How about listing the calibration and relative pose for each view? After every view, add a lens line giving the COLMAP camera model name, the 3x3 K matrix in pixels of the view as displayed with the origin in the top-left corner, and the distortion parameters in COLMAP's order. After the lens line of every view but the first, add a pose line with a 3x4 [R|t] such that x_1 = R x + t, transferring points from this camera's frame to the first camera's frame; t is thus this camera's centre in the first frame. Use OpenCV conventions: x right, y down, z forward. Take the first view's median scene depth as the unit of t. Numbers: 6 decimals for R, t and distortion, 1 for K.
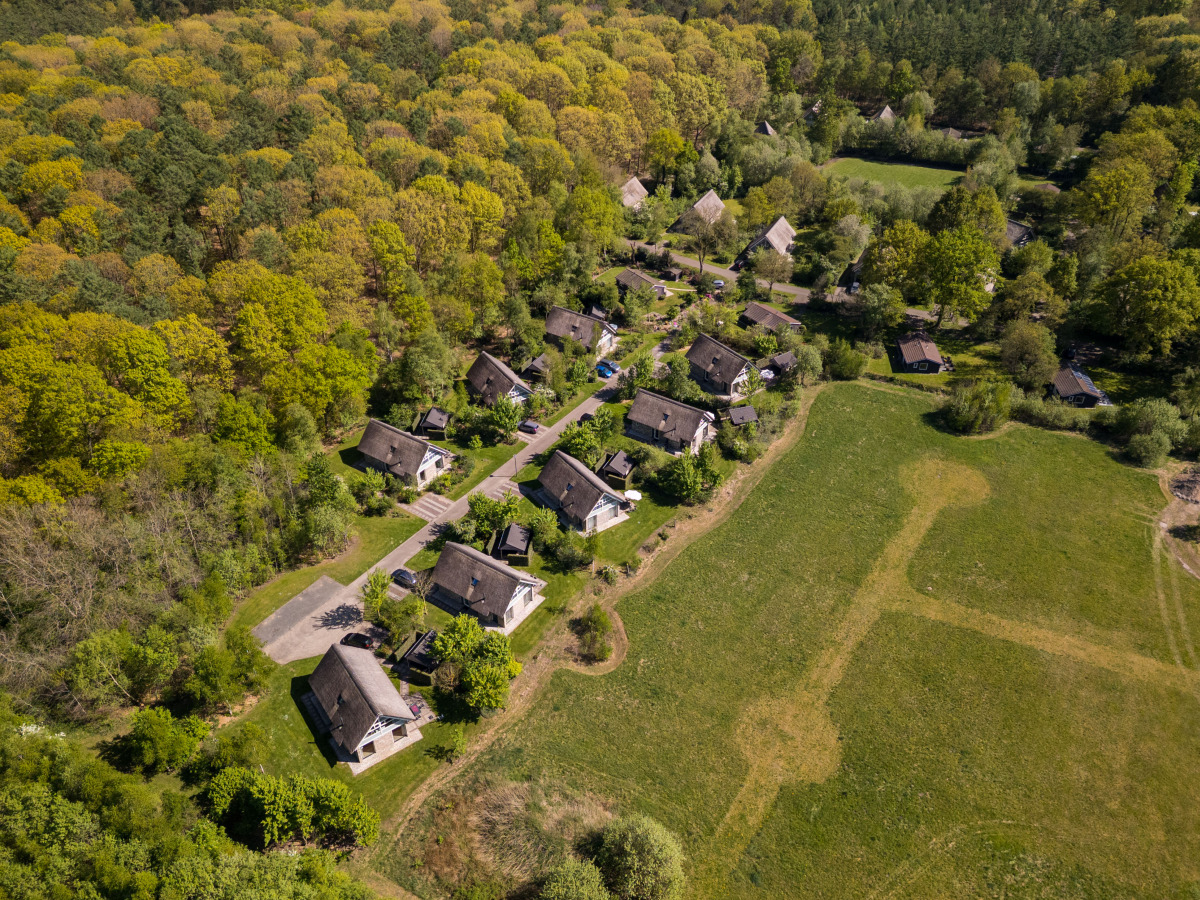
lens RADIAL K [[911.1, 0, 559.4], [0, 911.1, 456.9], [0, 0, 1]] dist [0.113008, -0.128860]
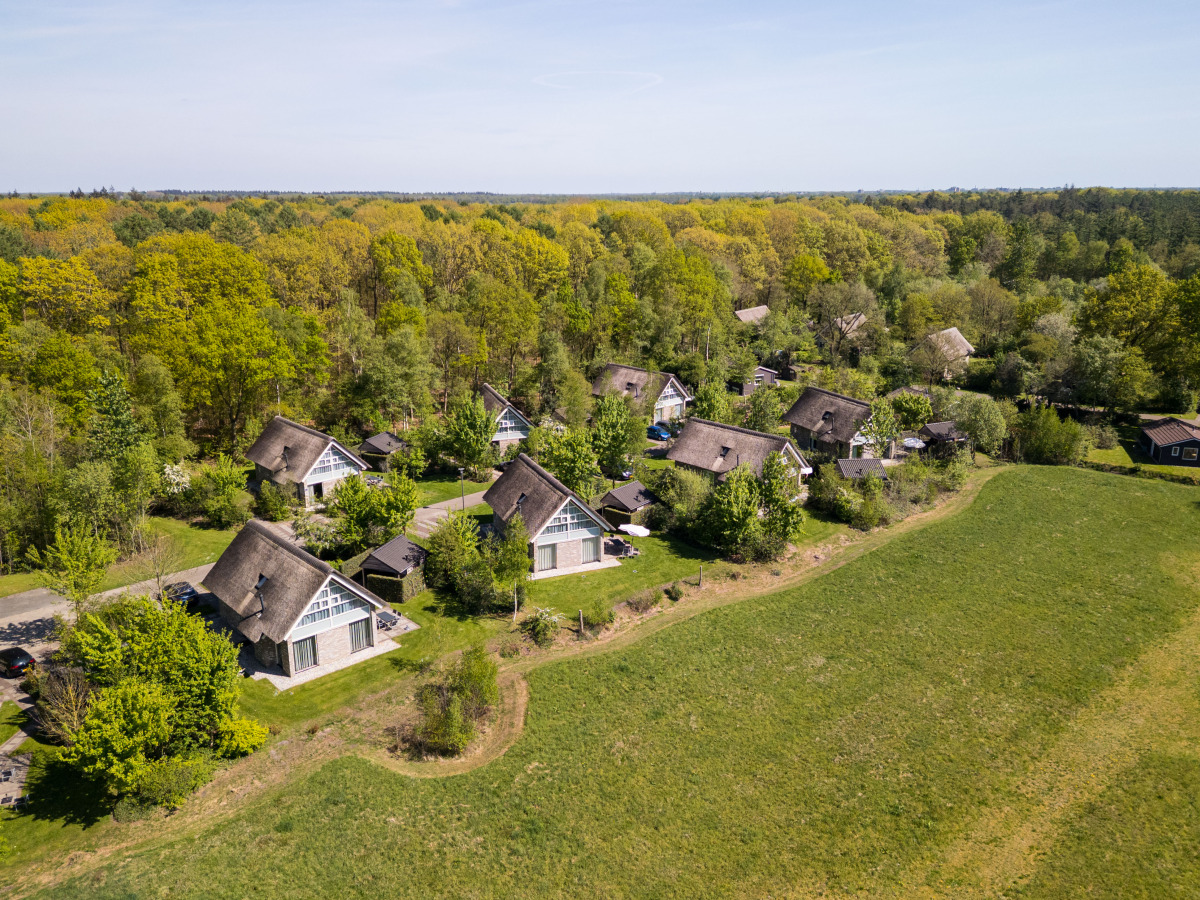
lens RADIAL K [[934.4, 0, 564.1], [0, 934.4, 450.1], [0, 0, 1]] dist [0.067628, -0.060190]
pose [[0.977190, 0.085316, -0.194478, 0.150148], [-0.144571, 0.938047, -0.314908, 0.187792], [0.155563, 0.335841, 0.928984, 0.464427]]
